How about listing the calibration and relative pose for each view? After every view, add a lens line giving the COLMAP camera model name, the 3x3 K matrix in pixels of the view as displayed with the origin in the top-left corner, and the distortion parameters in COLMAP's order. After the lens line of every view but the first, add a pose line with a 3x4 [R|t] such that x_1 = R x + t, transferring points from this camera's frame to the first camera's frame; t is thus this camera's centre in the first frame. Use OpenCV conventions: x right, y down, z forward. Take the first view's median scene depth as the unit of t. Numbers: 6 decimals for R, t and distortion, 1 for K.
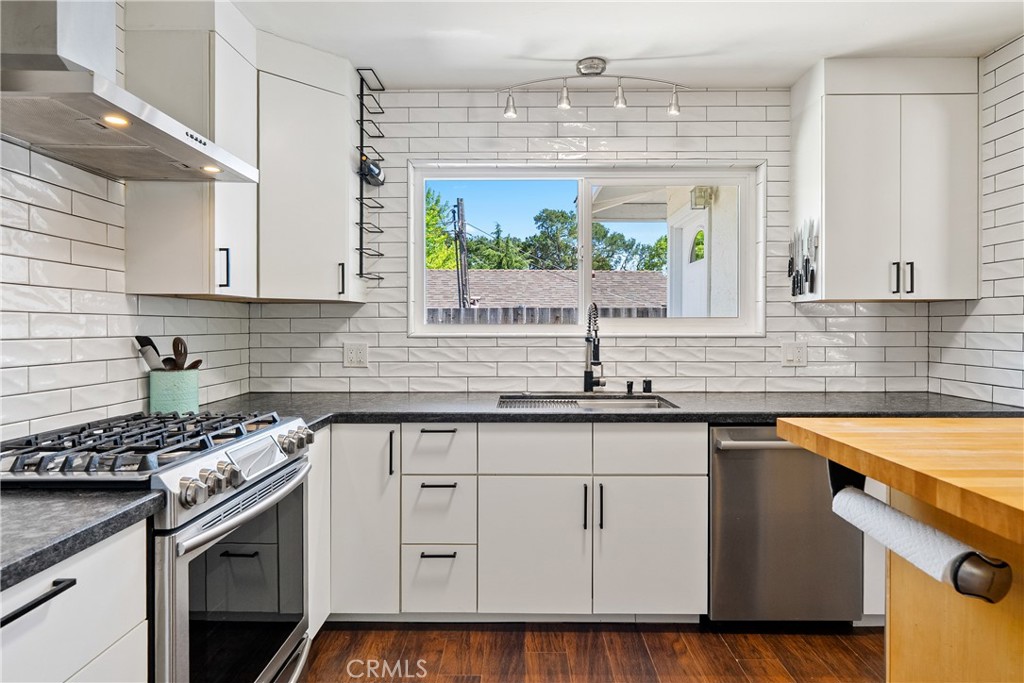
lens RADIAL K [[555.1, 0, 512.0], [0, 555.1, 341.5], [0, 0, 1]] dist [-0.000843, -0.000266]
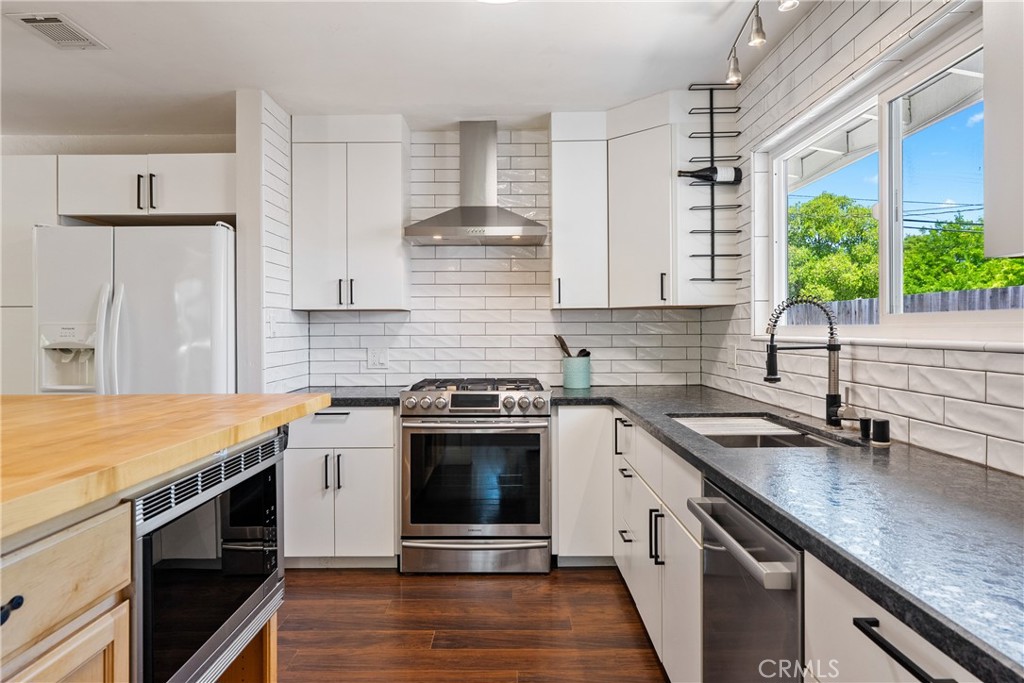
lens RADIAL K [[668.3, 0, 511.2], [0, 668.3, 338.2], [0, 0, 1]] dist [0.001276, 0.000384]
pose [[0.008053, 0.016001, -0.999840, 1.122074], [-0.018695, 0.999700, 0.015848, -0.024242], [0.999793, 0.018564, 0.008350, 0.717223]]
